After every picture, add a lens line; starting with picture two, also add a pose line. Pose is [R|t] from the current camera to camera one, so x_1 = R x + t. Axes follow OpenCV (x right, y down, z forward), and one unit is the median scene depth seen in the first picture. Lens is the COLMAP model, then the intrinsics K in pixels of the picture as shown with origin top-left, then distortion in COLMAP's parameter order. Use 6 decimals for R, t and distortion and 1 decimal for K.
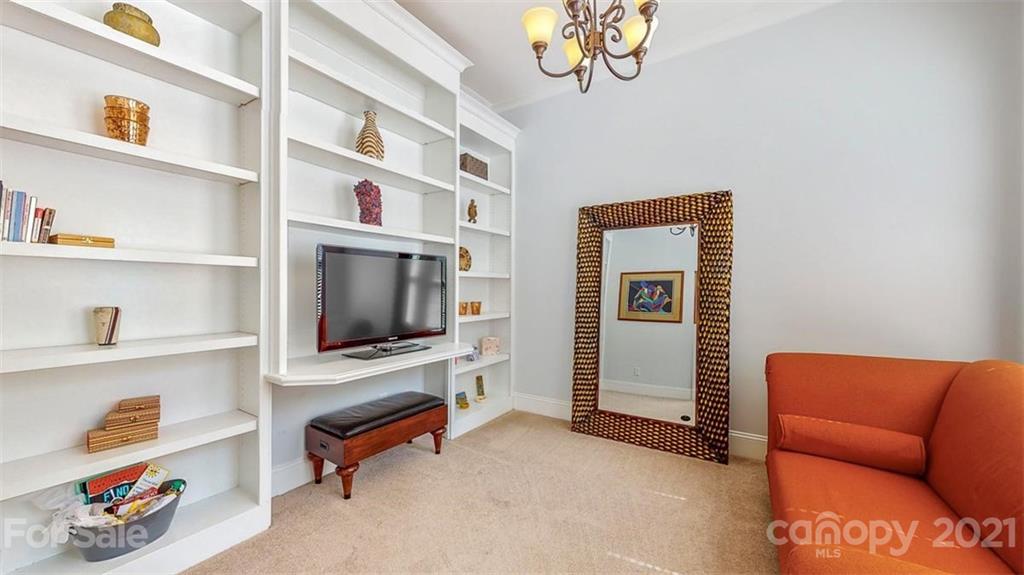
lens RADIAL K [[378.3, 0, 509.6], [0, 378.3, 290.8], [0, 0, 1]] dist [0.001002, 0.000020]
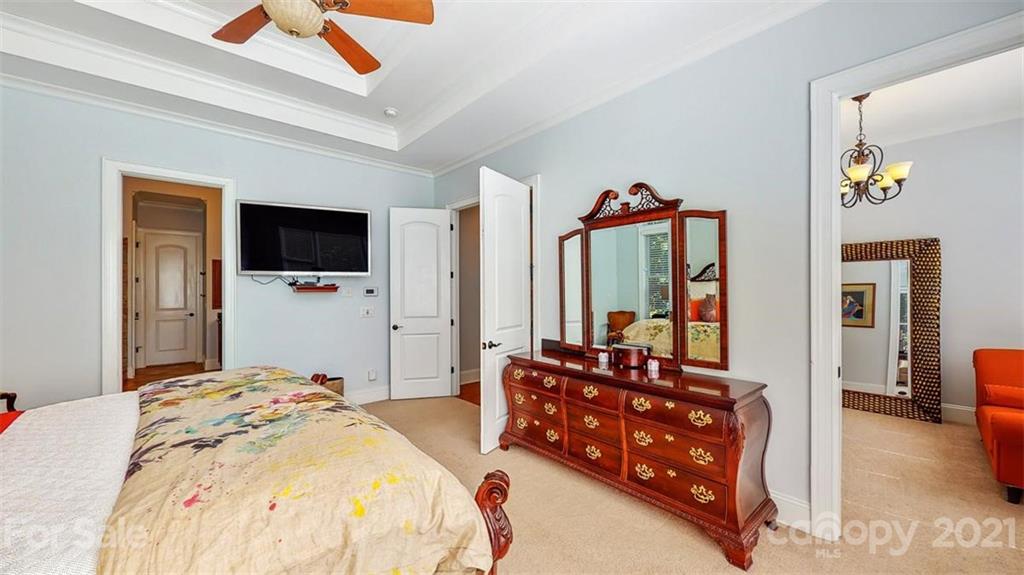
lens RADIAL K [[378.3, 0, 514.1], [0, 378.3, 288.0], [0, 0, 1]] dist [0.001002, 0.000020]
pose [[0.963333, -0.011780, -0.268048, -0.609759], [0.008941, 0.999890, -0.011811, -0.069350], [0.268158, 0.008982, 0.963333, -0.854121]]
